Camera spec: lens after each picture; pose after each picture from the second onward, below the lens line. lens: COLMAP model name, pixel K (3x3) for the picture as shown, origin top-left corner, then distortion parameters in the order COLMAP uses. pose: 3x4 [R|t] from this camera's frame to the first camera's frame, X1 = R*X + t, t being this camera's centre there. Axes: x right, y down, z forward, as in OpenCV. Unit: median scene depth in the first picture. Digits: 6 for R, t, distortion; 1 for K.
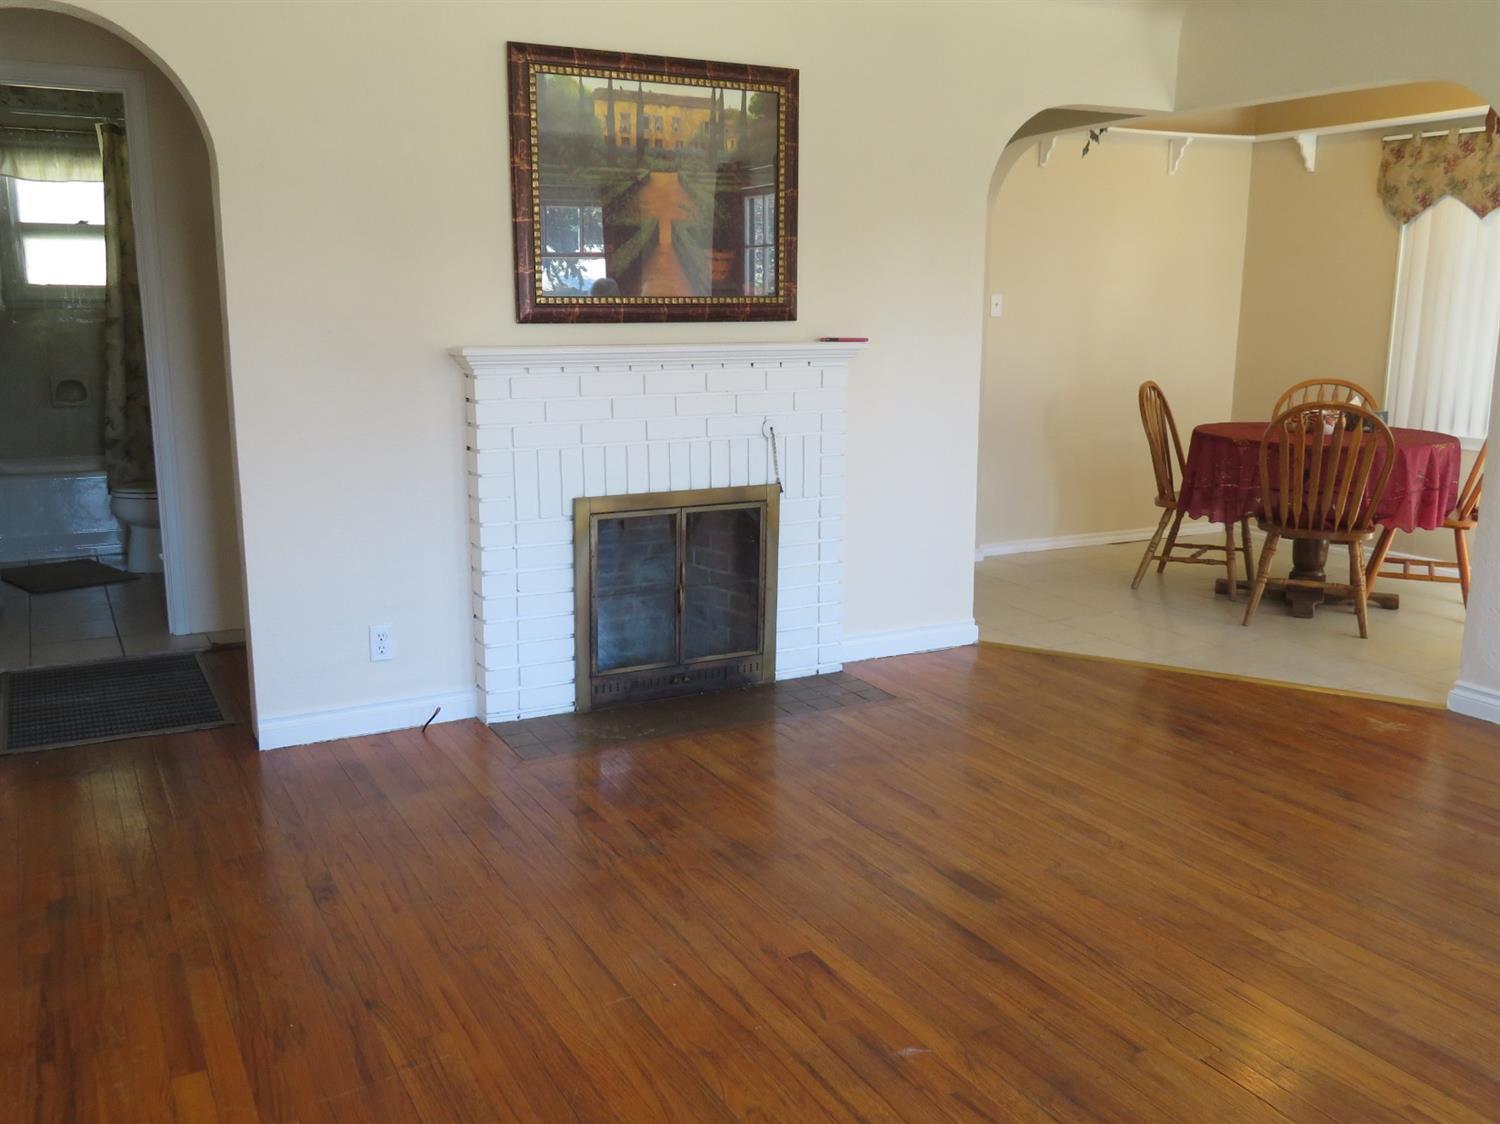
lens RADIAL K [[1295.3, 0, 748.6], [0, 1295.3, 563.8], [0, 0, 1]] dist [0.011932, -0.000363]
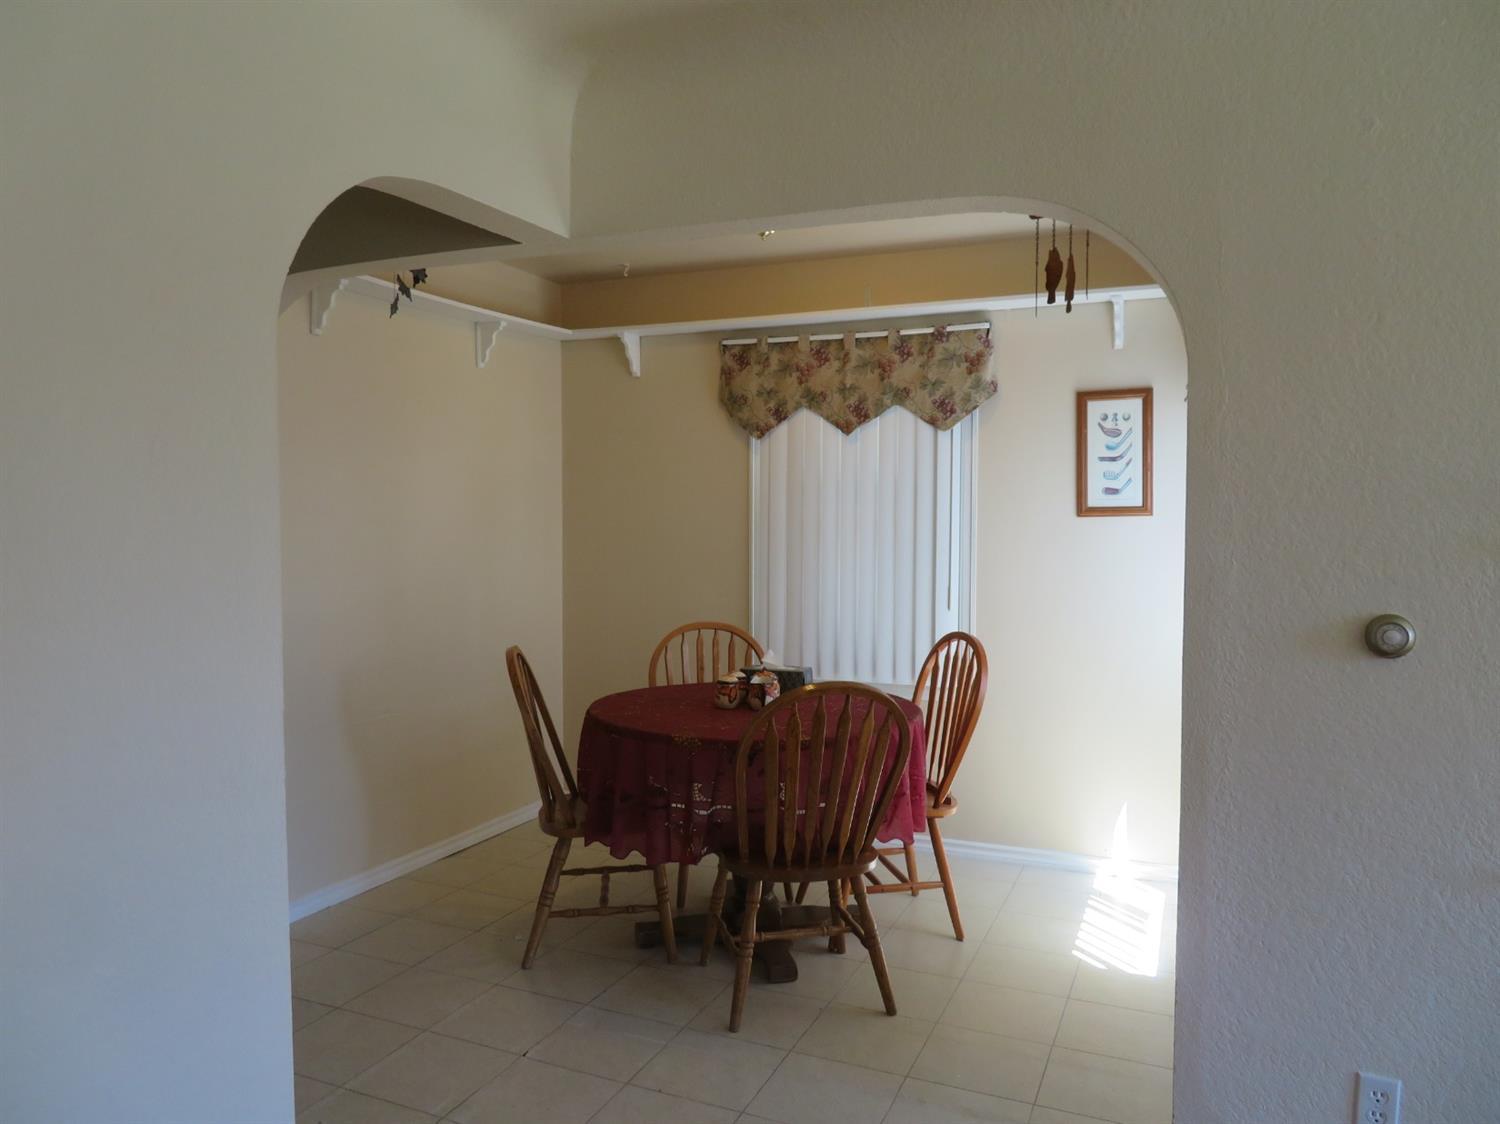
lens RADIAL K [[1075.2, 0, 752.6], [0, 1075.2, 565.8], [0, 0, 1]] dist [-0.005487, -0.000066]
pose [[0.785740, -0.032628, 0.617695, 0.059584], [0.125119, 0.986349, -0.107057, -0.104375], [-0.605770, 0.161404, 0.779096, 0.468637]]
